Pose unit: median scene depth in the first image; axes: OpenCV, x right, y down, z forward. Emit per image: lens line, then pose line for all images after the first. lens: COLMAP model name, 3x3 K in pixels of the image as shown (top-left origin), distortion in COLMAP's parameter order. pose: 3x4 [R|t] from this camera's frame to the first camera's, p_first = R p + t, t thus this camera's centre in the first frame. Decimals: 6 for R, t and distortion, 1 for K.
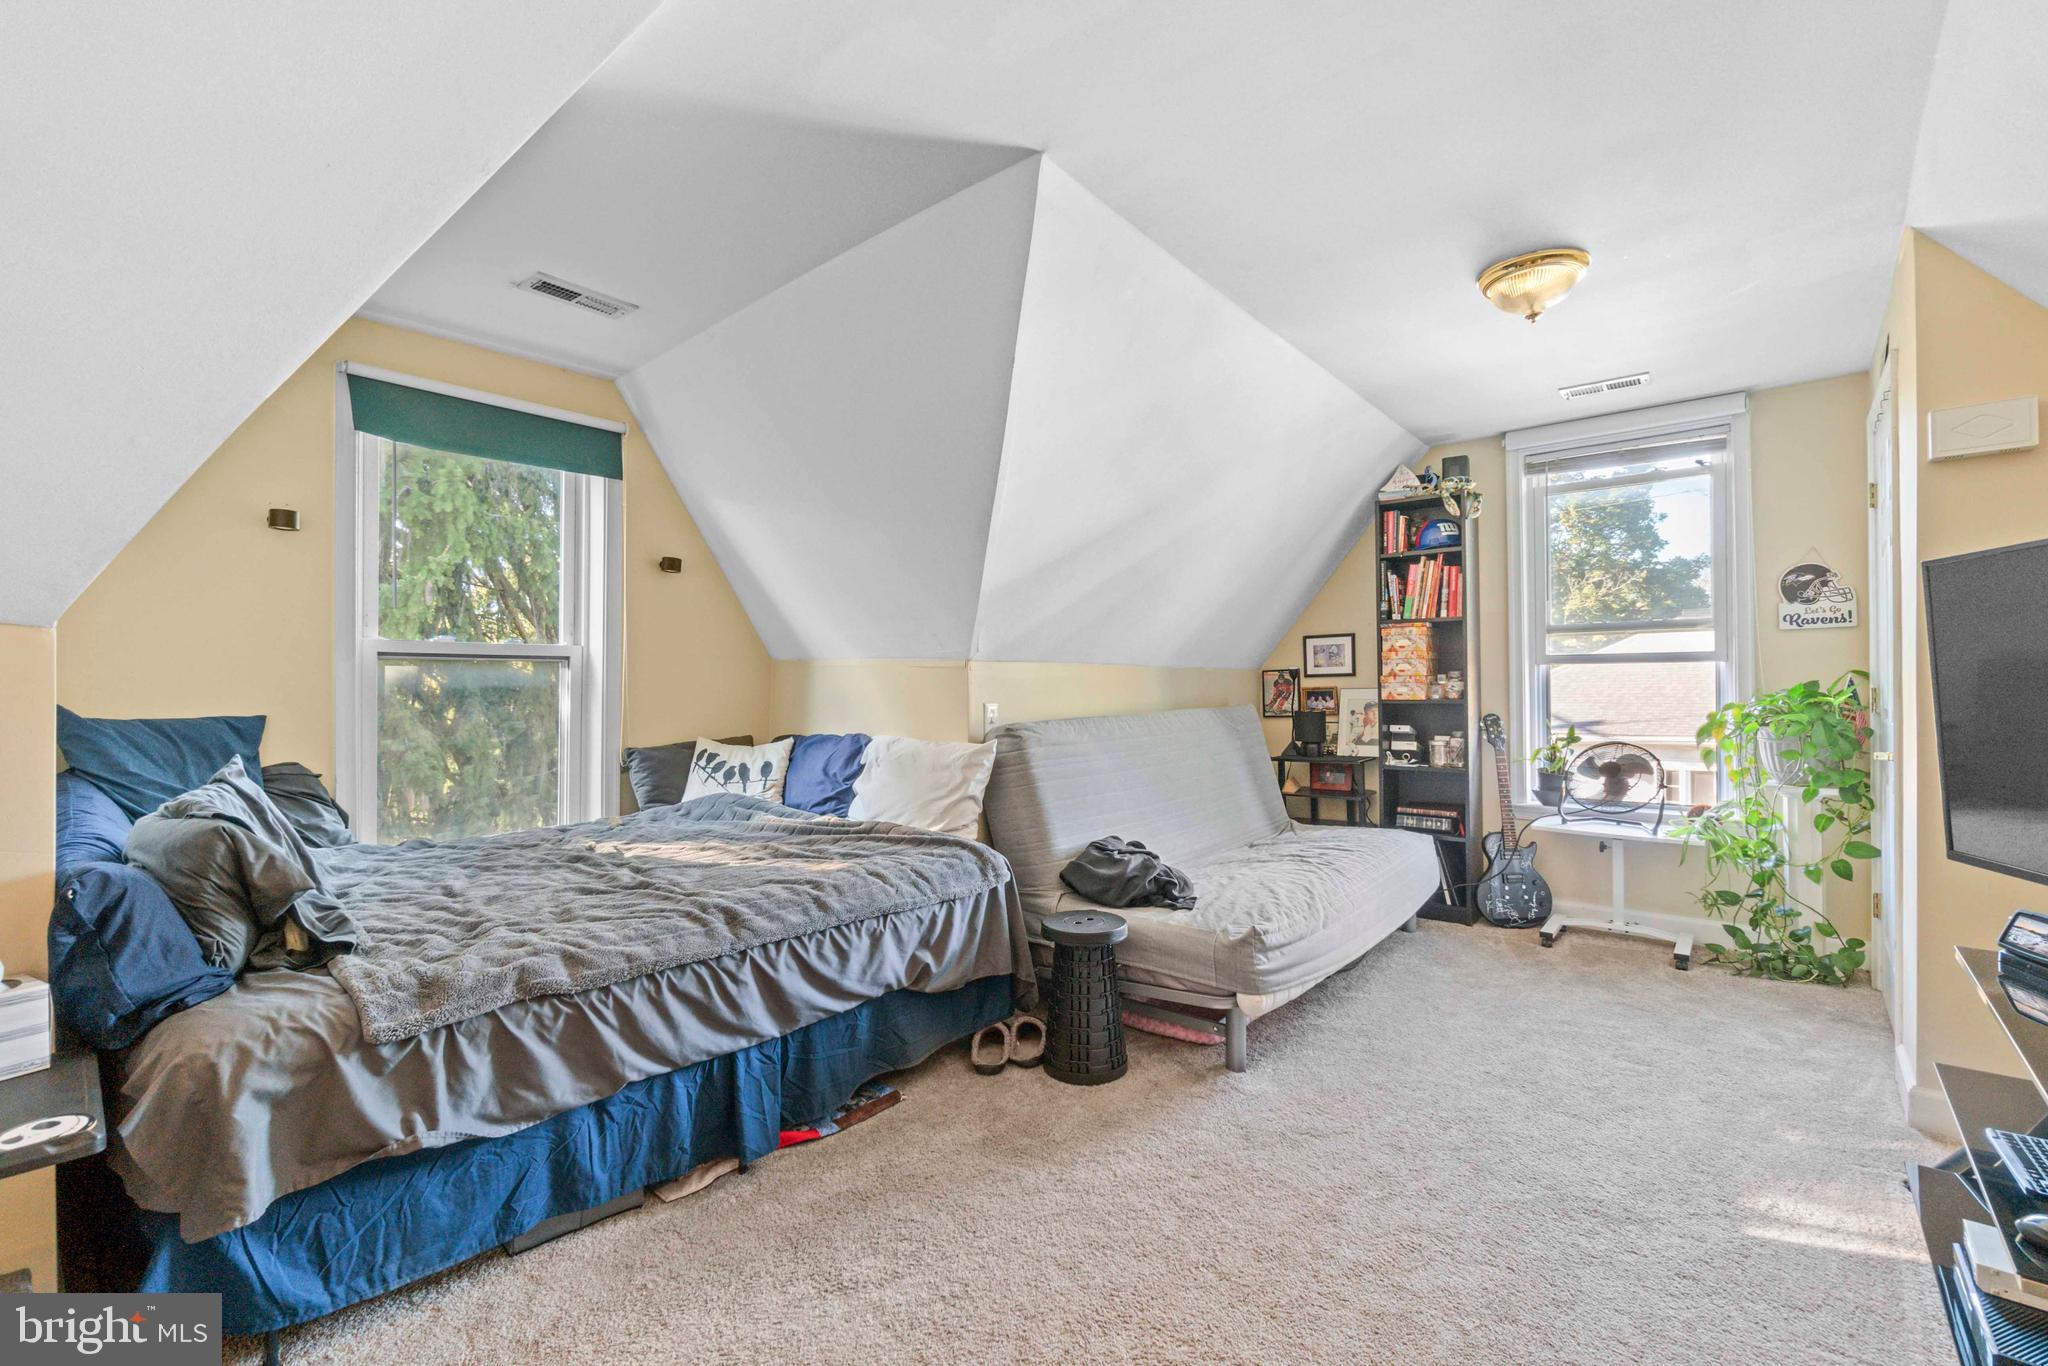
lens RADIAL K [[890.9, 0, 1024.0], [0, 890.9, 683.0], [0, 0, 1]] dist [-0.005744, 0.000228]
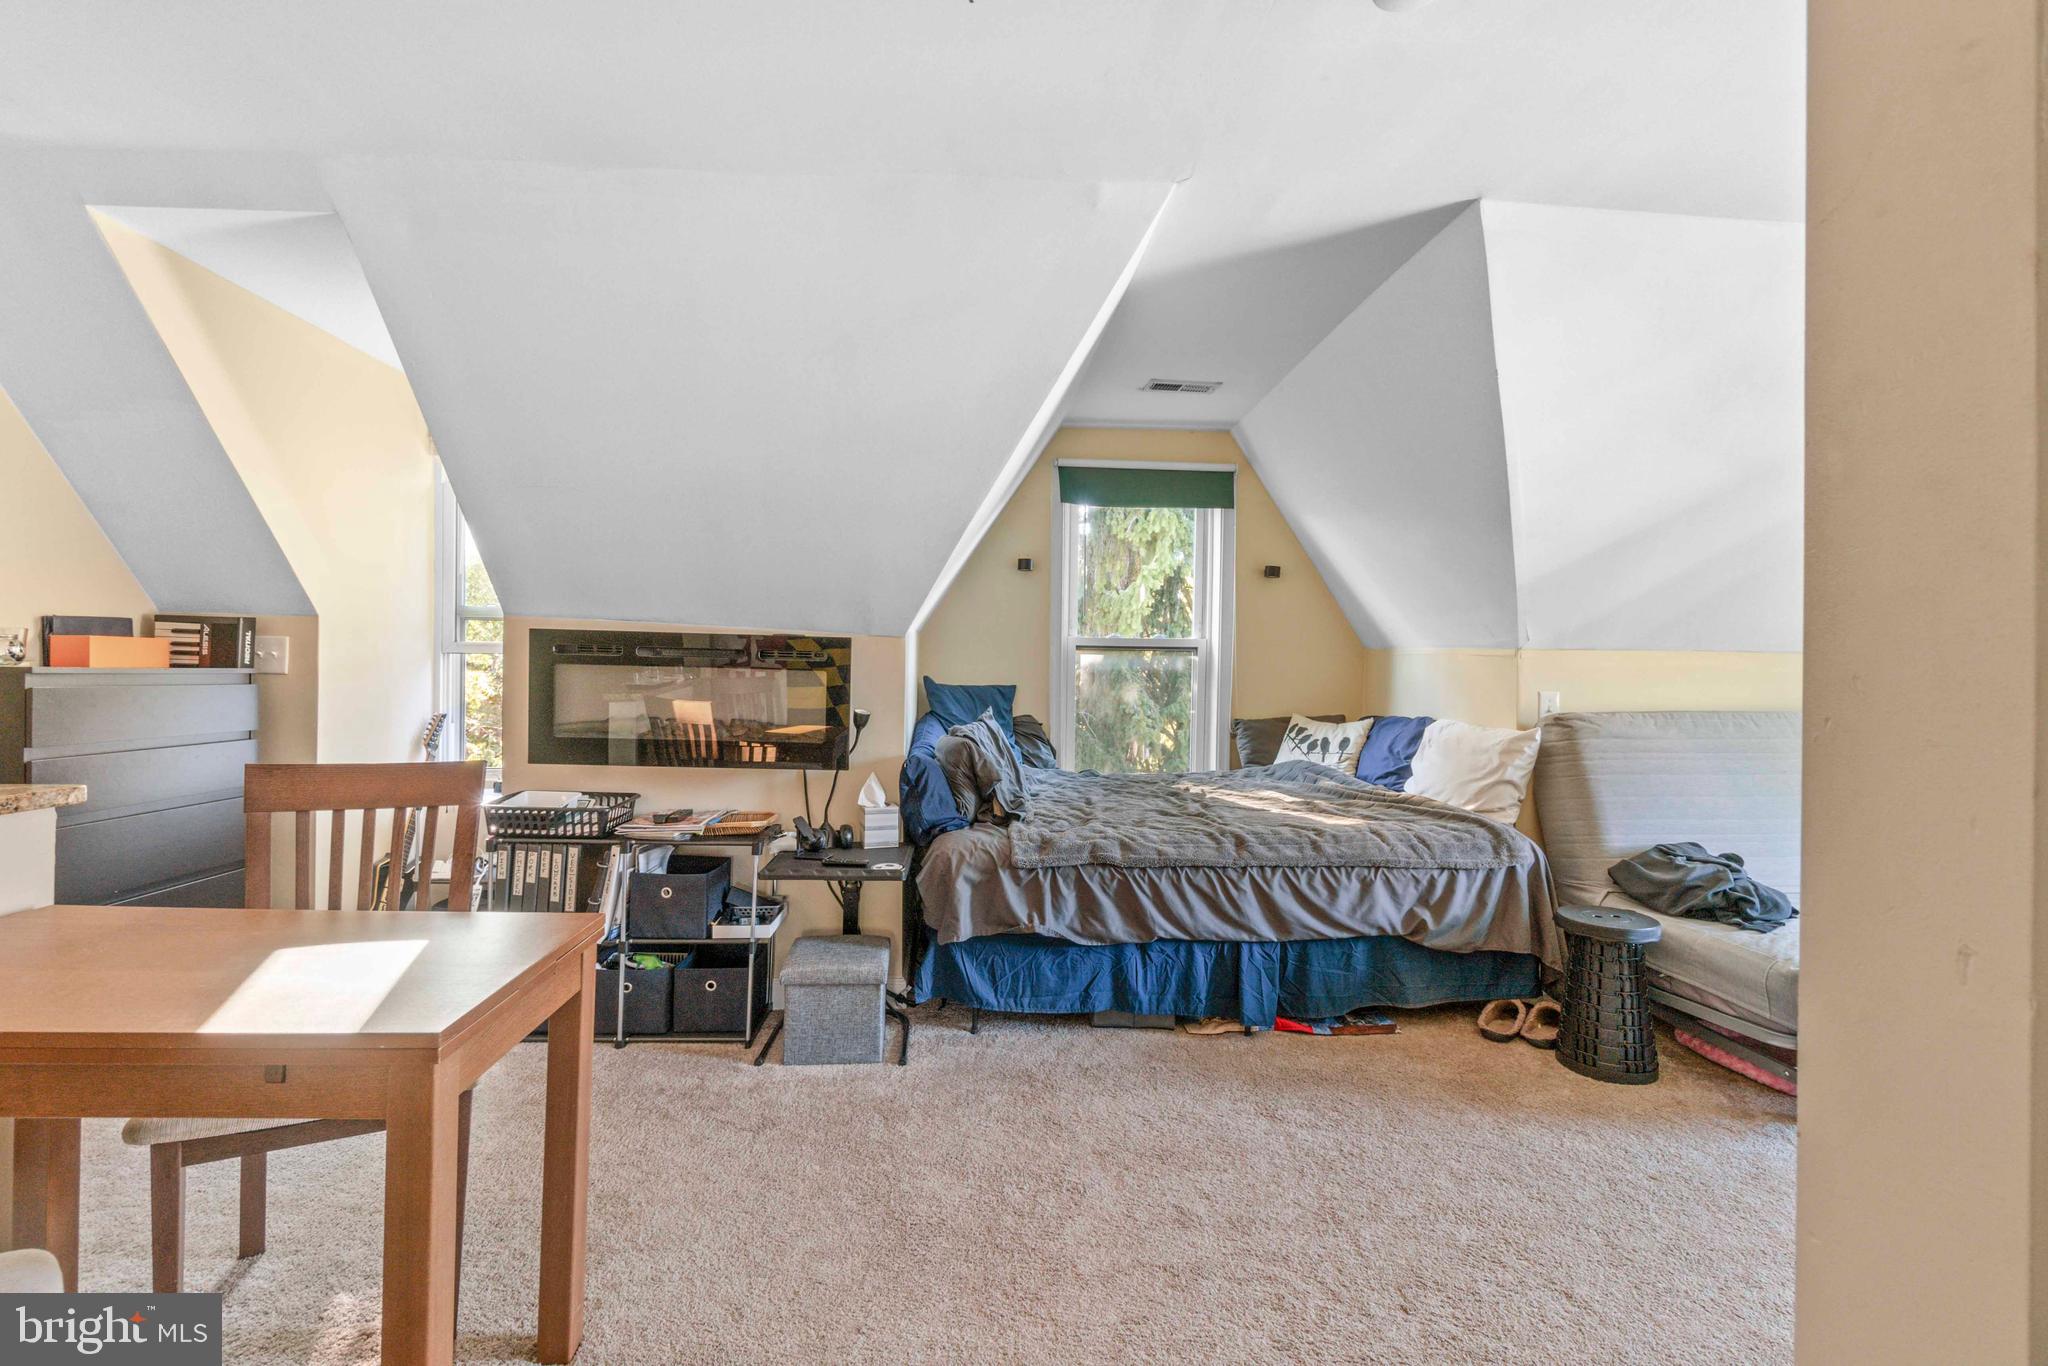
lens RADIAL K [[909.5, 0, 1021.2], [0, 909.5, 670.6], [0, 0, 1]] dist [-0.001527, -0.000257]
pose [[0.700852, 0.012643, -0.713194, 0.366132], [-0.011579, 0.999913, 0.006347, -0.001046], [0.713213, 0.003810, 0.700938, -0.177305]]
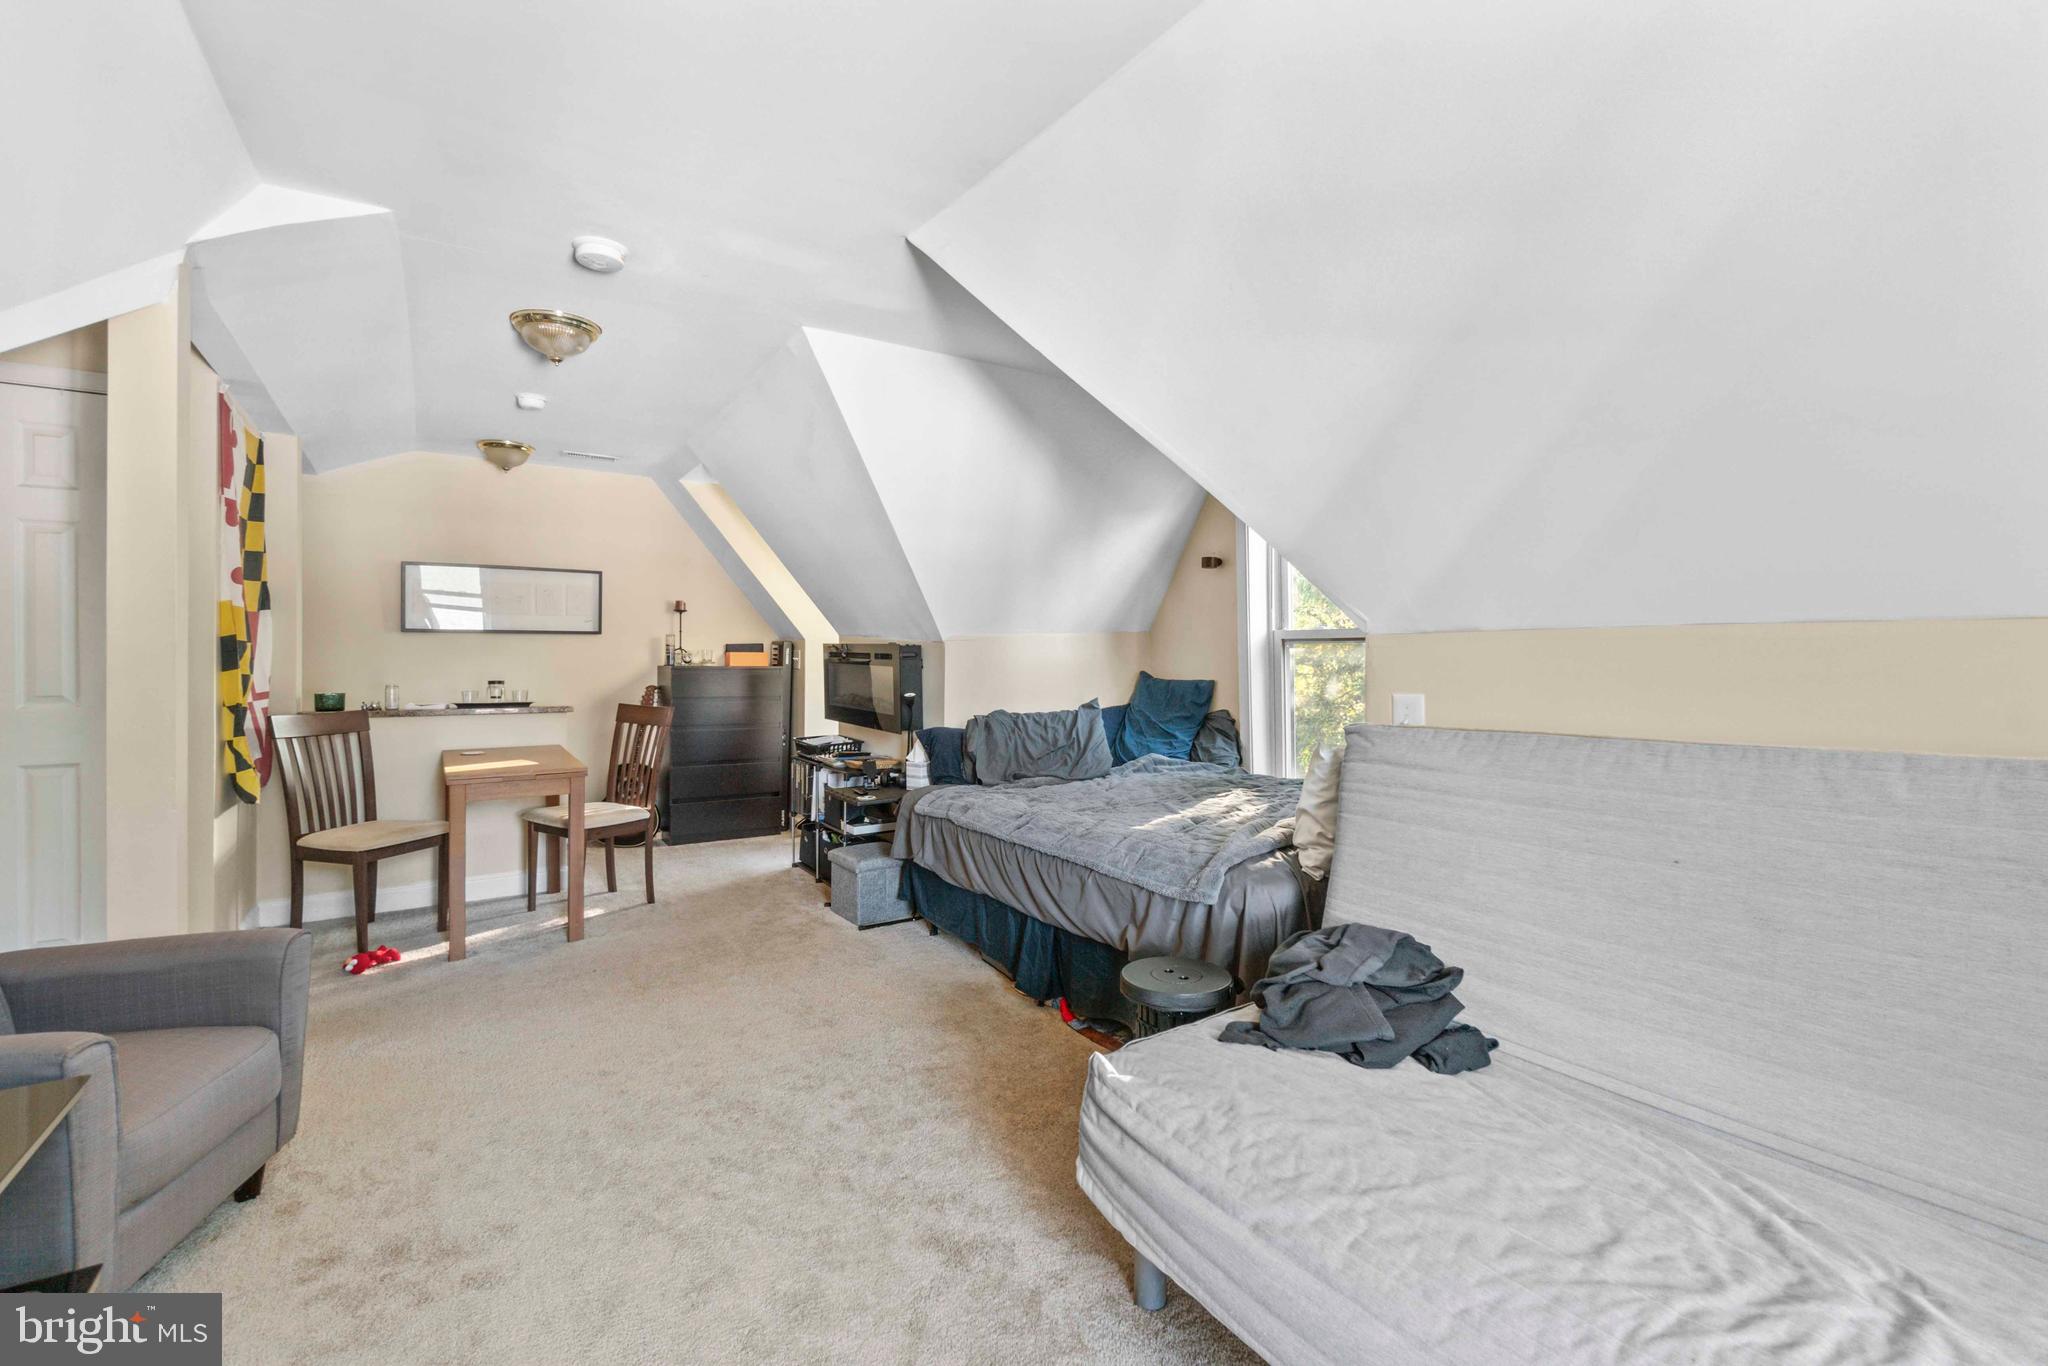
lens RADIAL K [[909.5, 0, 1021.2], [0, 909.5, 670.6], [0, 0, 1]] dist [-0.001527, -0.000257]
pose [[-0.294049, 0.013396, -0.955696, 0.969458], [-0.000876, 0.999898, 0.014285, -0.007412], [0.955790, 0.005038, -0.294007, 1.245903]]
